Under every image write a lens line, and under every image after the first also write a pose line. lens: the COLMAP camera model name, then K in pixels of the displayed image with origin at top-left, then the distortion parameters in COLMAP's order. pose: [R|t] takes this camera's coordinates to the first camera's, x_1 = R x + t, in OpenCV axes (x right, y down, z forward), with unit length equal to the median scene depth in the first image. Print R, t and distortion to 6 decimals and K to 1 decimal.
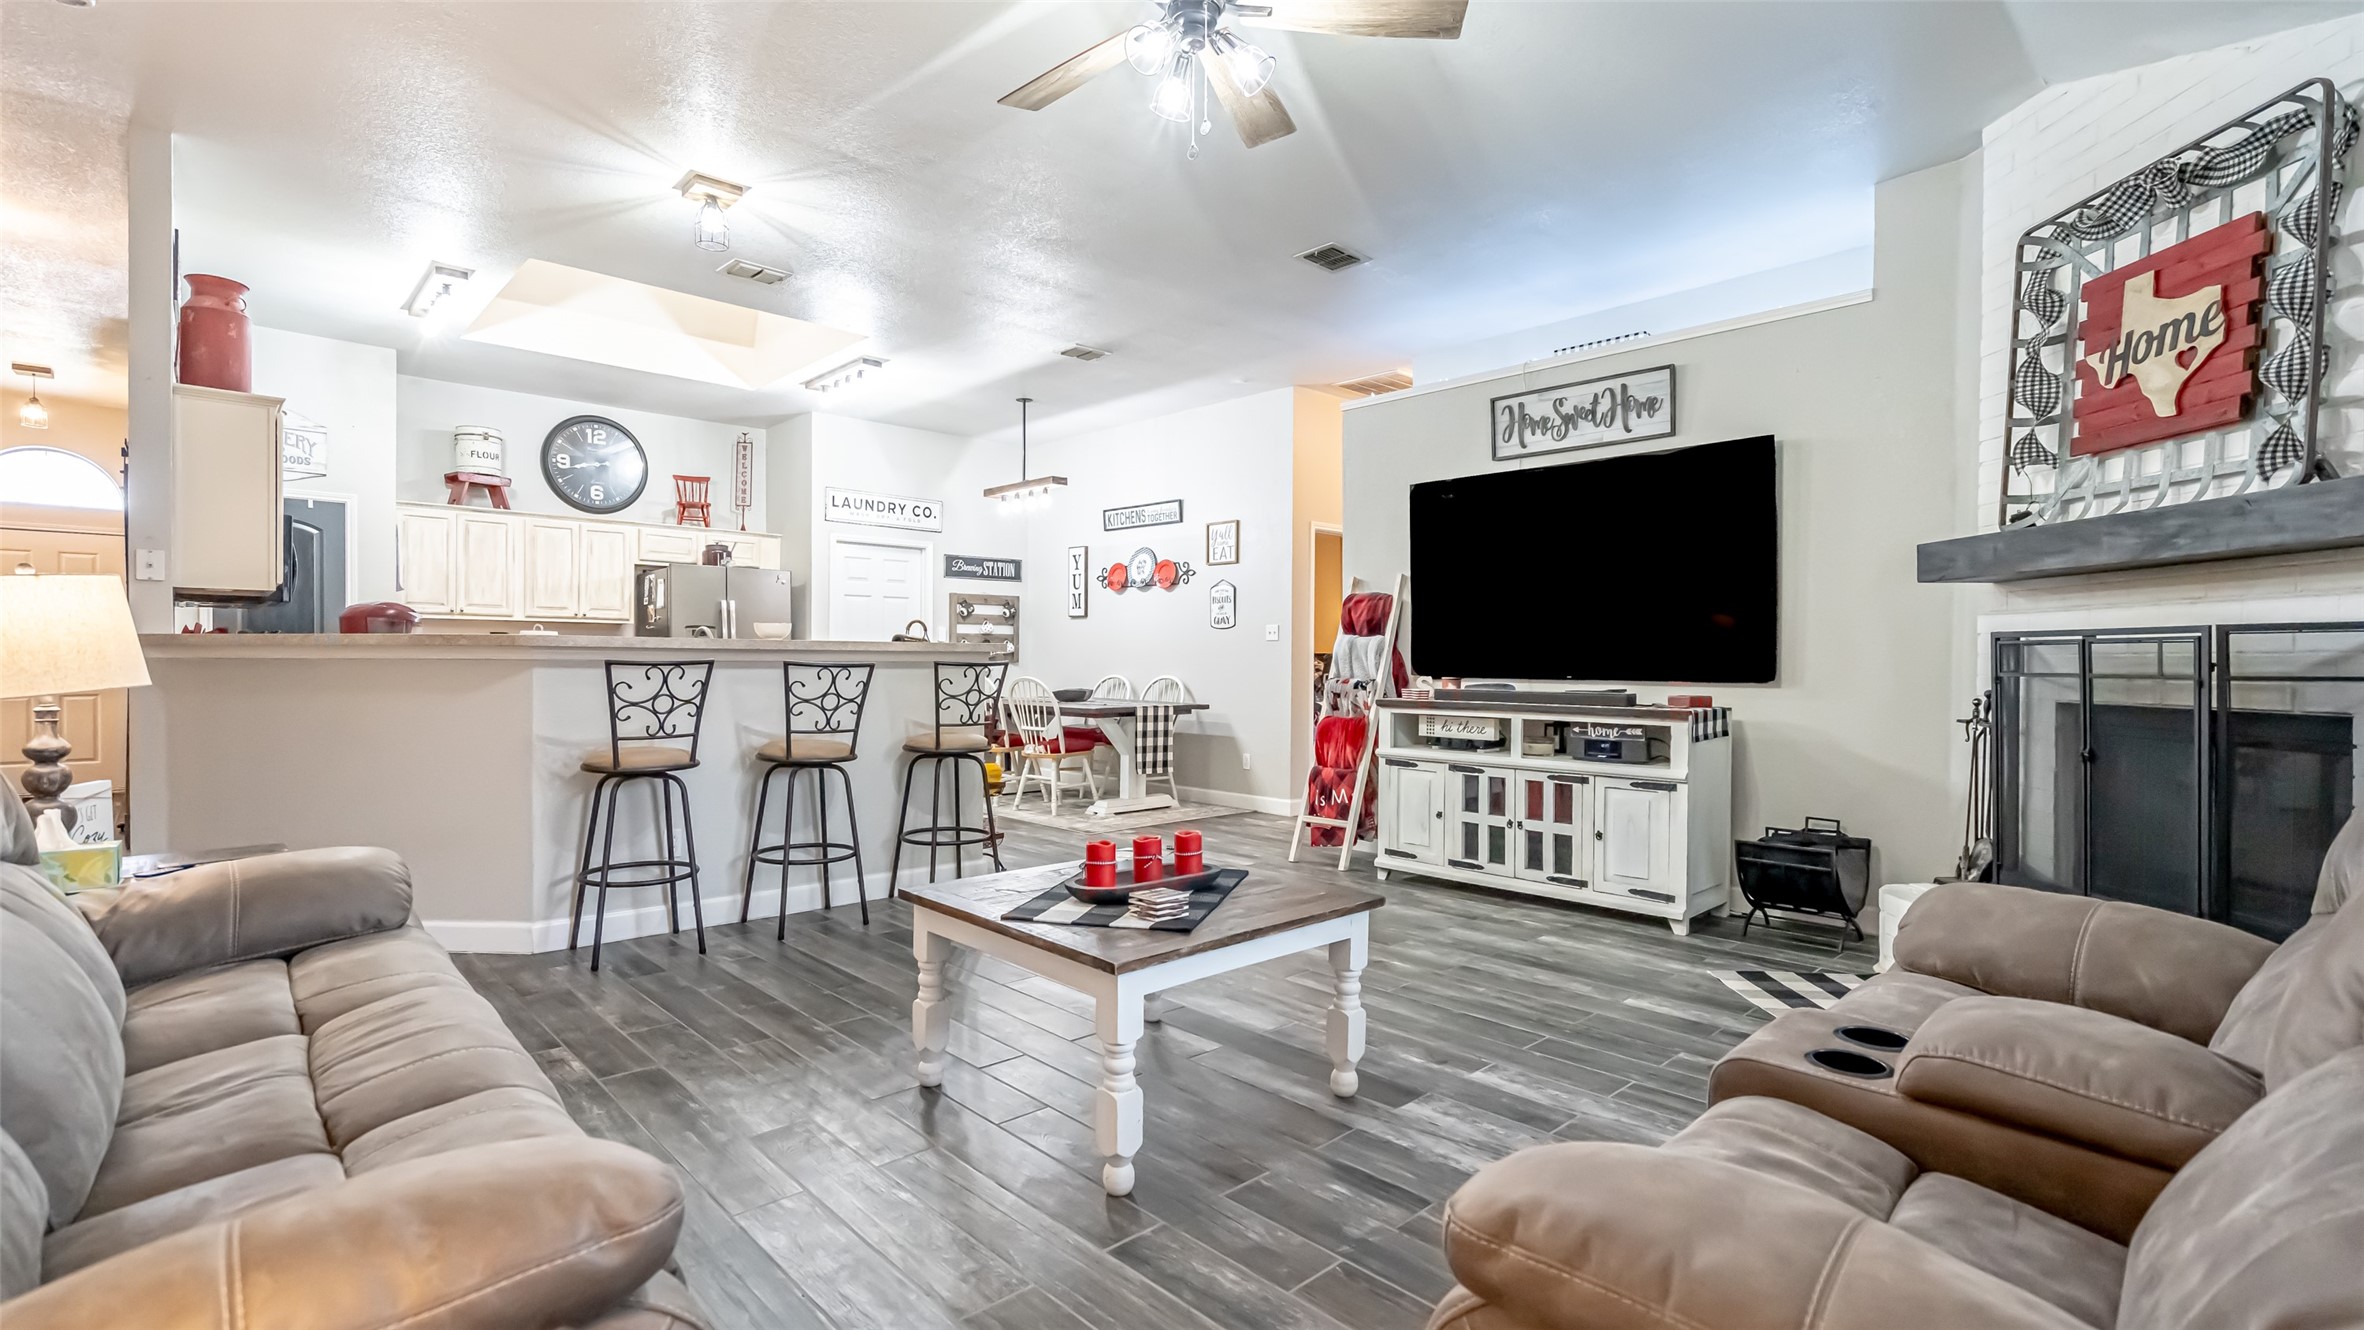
lens RADIAL K [[1069.6, 0, 1186.4], [0, 1069.6, 661.2], [0, 0, 1]] dist [-0.008134, 0.002869]
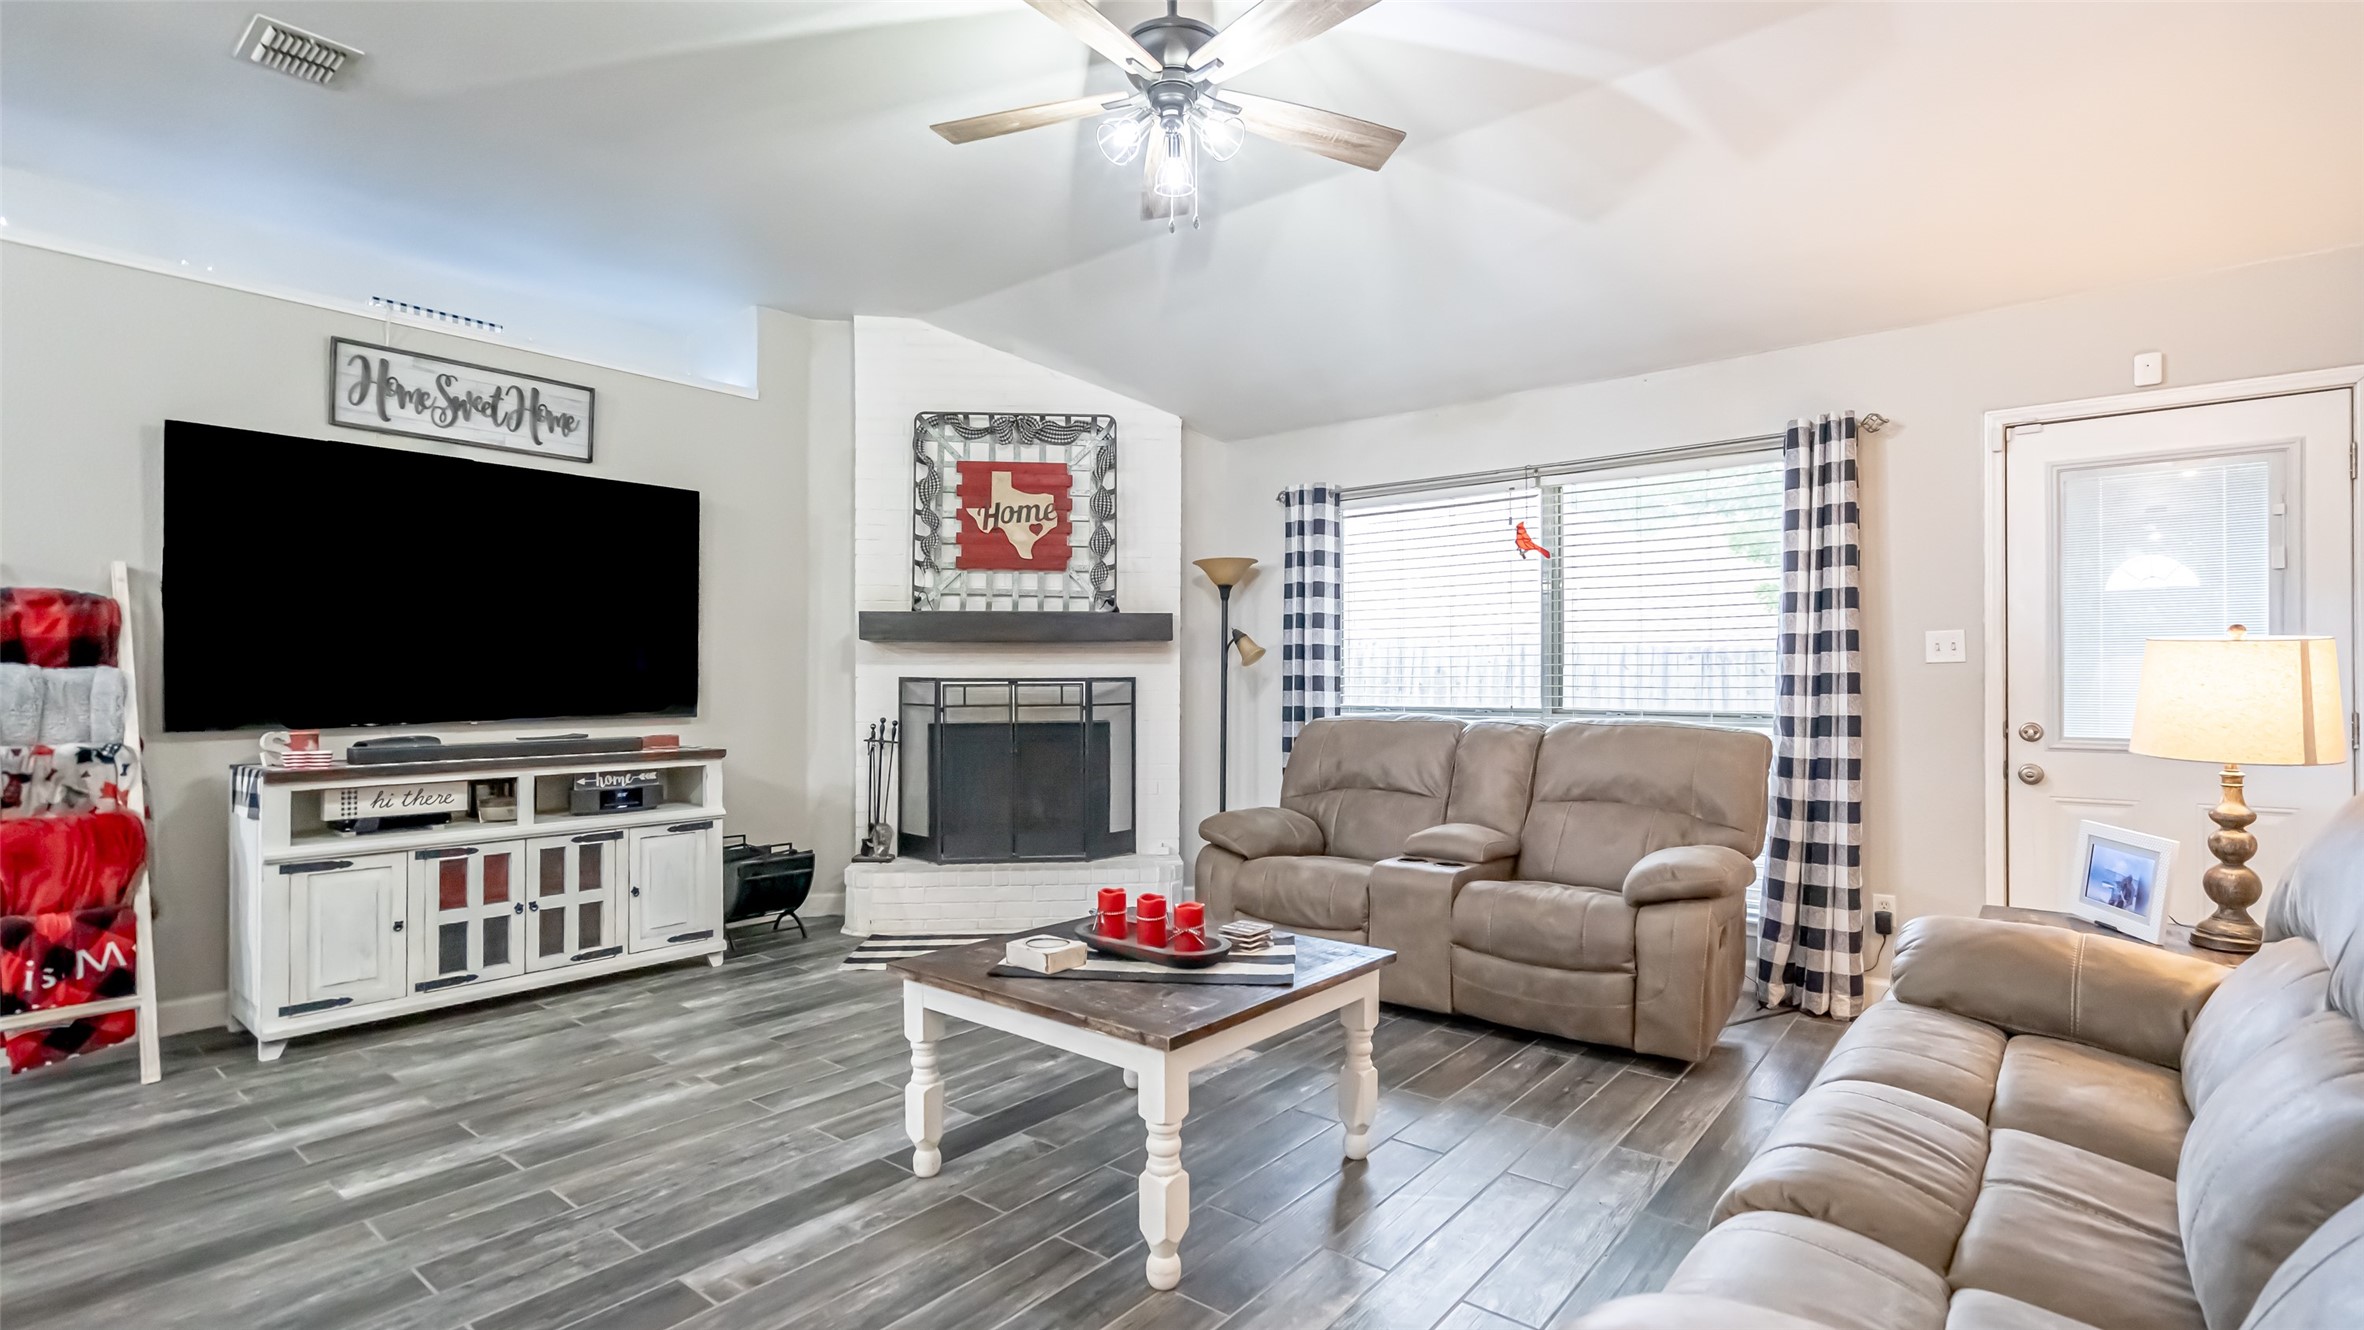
lens RADIAL K [[1069.6, 0, 1160.4], [0, 1069.6, 694.1], [0, 0, 1]] dist [-0.008134, 0.002869]
pose [[-0.117844, -0.013724, 0.992937, -0.520603], [0.005728, 0.999878, 0.014499, -0.016825], [-0.993016, 0.007396, -0.117751, 0.583914]]
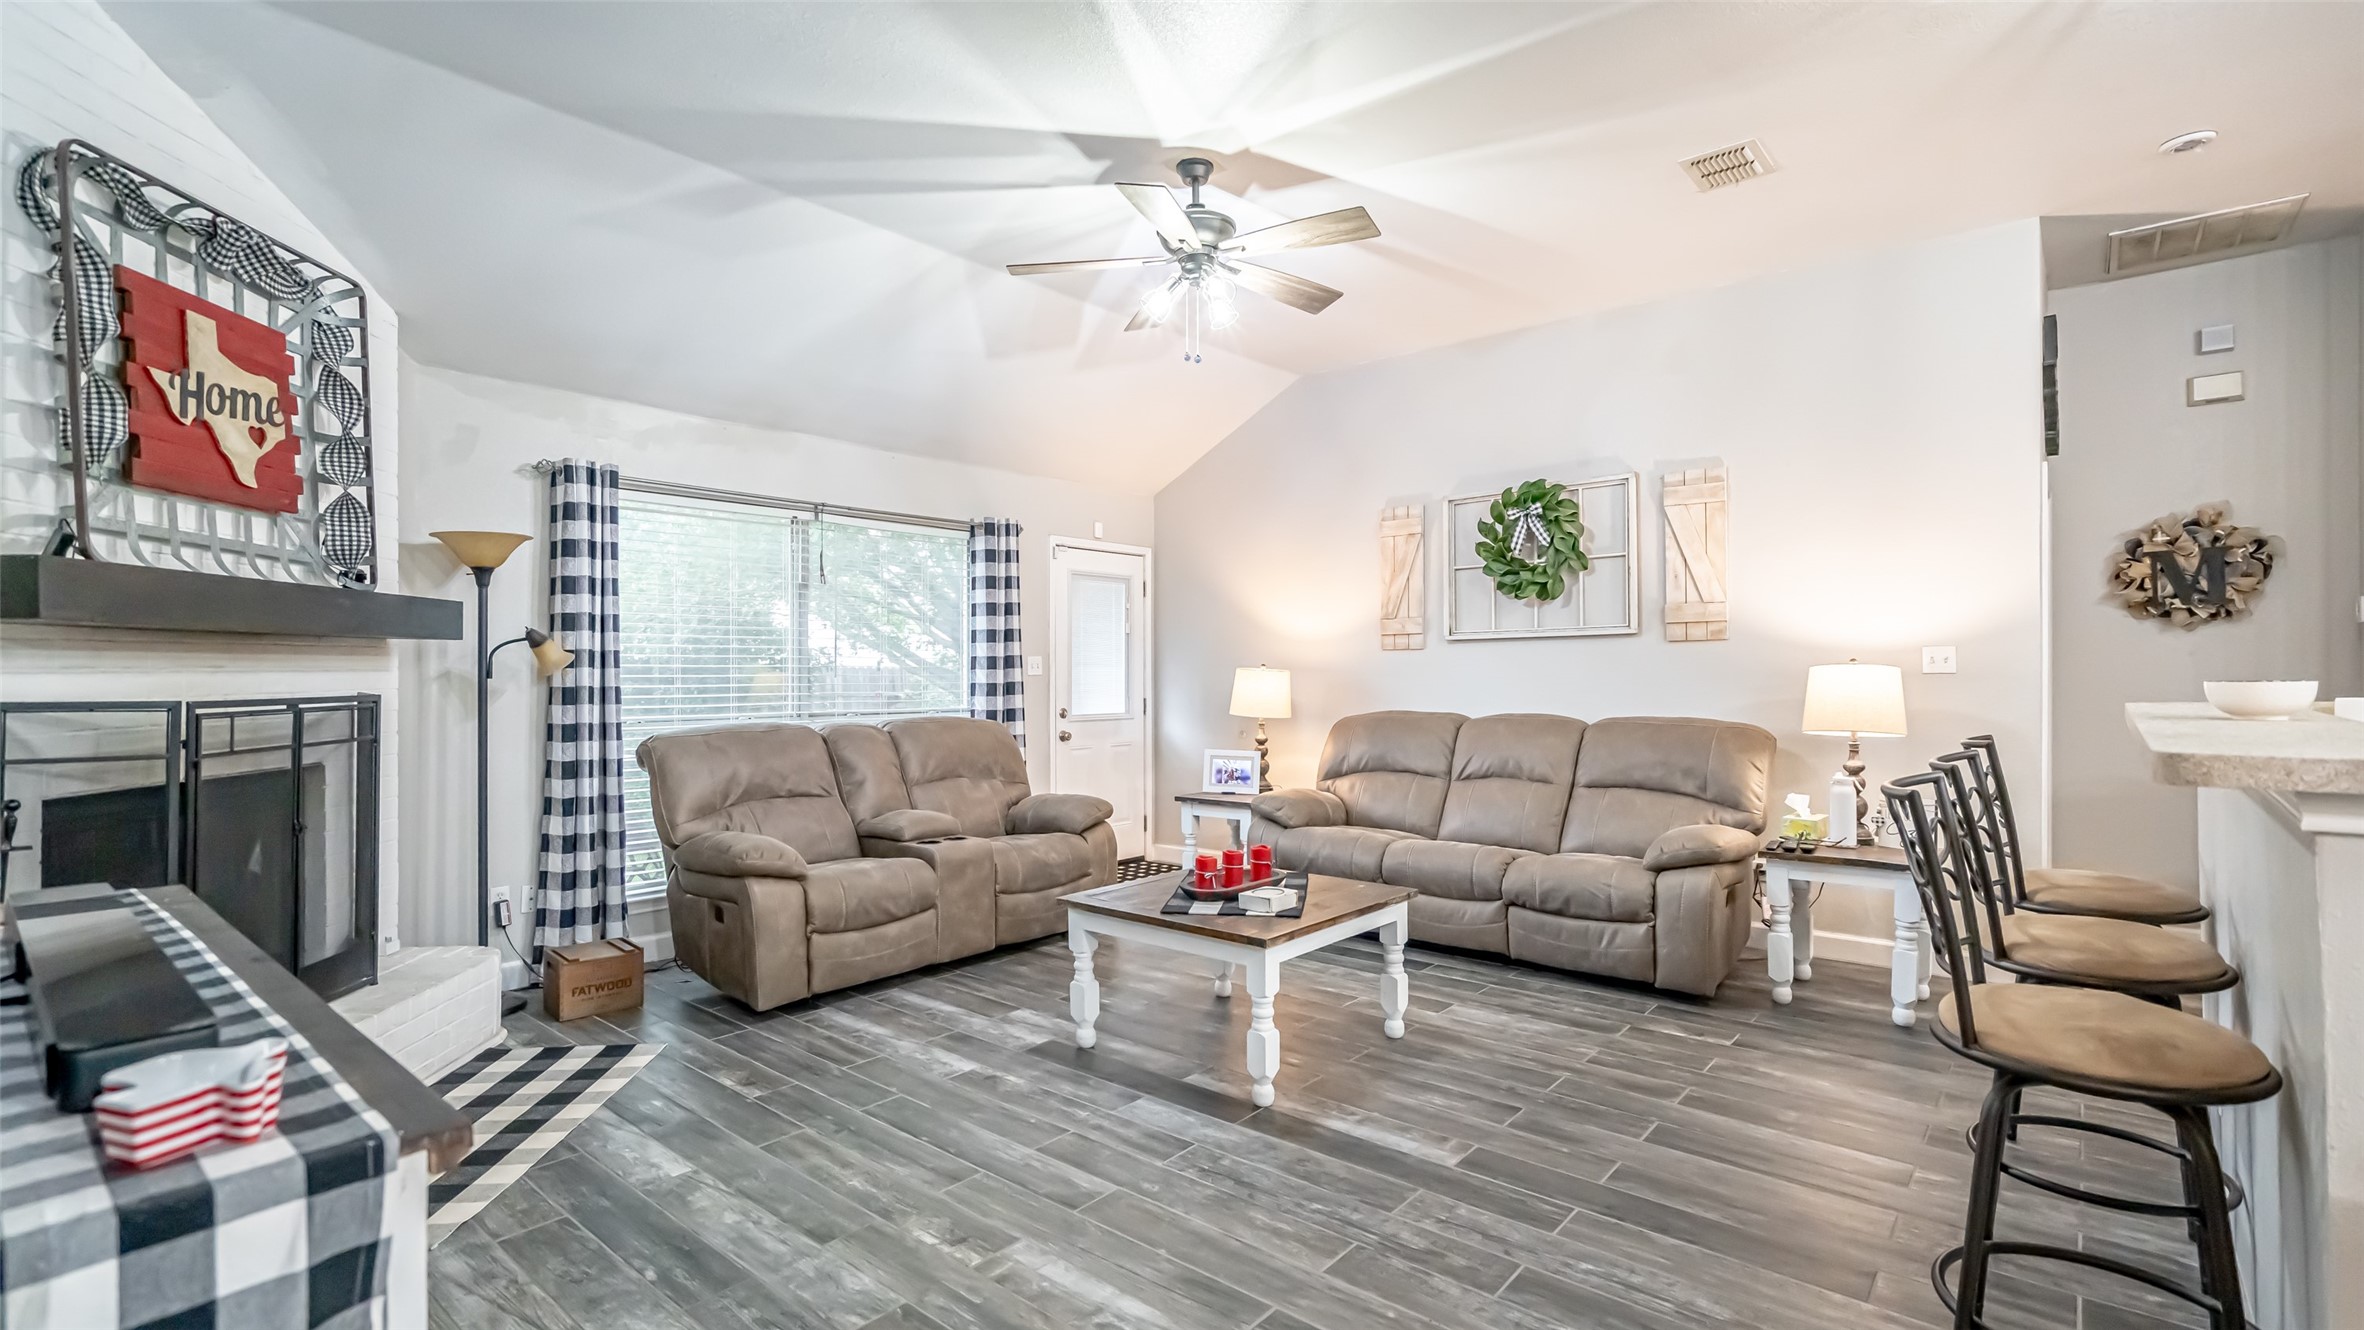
lens RADIAL K [[1069.6, 0, 1174.4], [0, 1069.6, 672.9], [0, 0, 1]] dist [-0.008134, 0.002869]
pose [[-0.995200, -0.001117, -0.097861, 0.089021], [-0.001860, 0.999970, 0.007507, -0.037005], [0.097849, 0.007653, -0.995172, 1.230072]]
